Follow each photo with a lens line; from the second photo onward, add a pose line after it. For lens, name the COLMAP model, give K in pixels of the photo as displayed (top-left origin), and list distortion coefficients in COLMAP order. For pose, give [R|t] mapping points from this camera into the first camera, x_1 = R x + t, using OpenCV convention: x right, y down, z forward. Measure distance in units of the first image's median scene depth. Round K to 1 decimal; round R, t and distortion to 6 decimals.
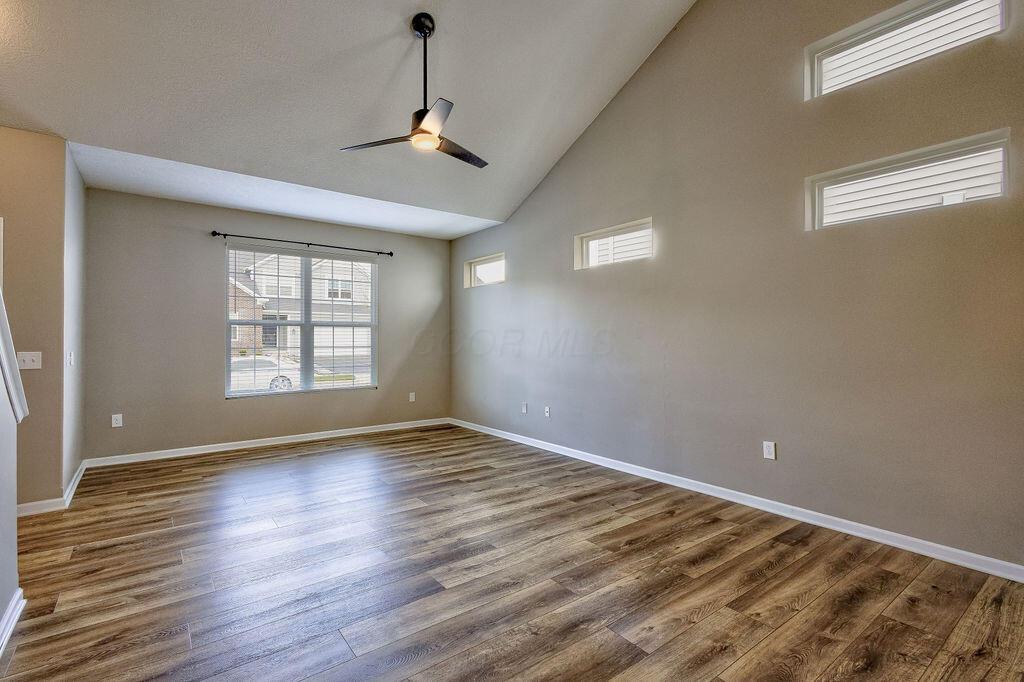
lens RADIAL K [[471.9, 0, 513.2], [0, 471.9, 334.6], [0, 0, 1]] dist [0.002032, 0.000019]
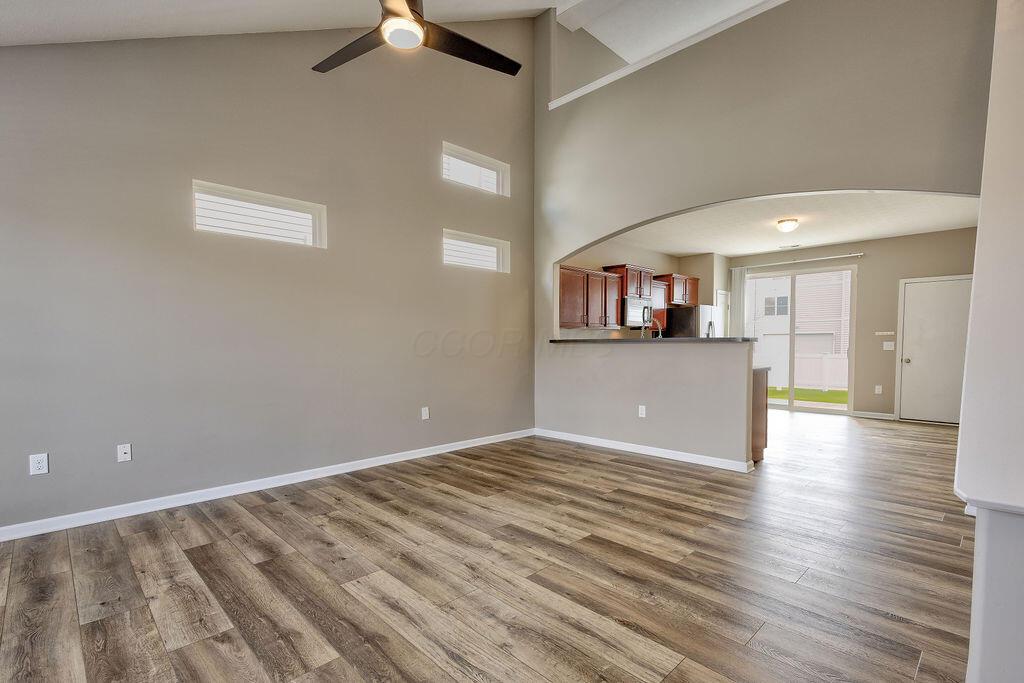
lens RADIAL K [[479.7, 0, 502.4], [0, 479.7, 366.6], [0, 0, 1]] dist [0.001116, 0.000018]
pose [[-0.106953, -0.046940, 0.993155, -0.869813], [-0.003510, 0.998897, 0.046833, 0.038363], [-0.994258, 0.001523, -0.106999, 0.903509]]
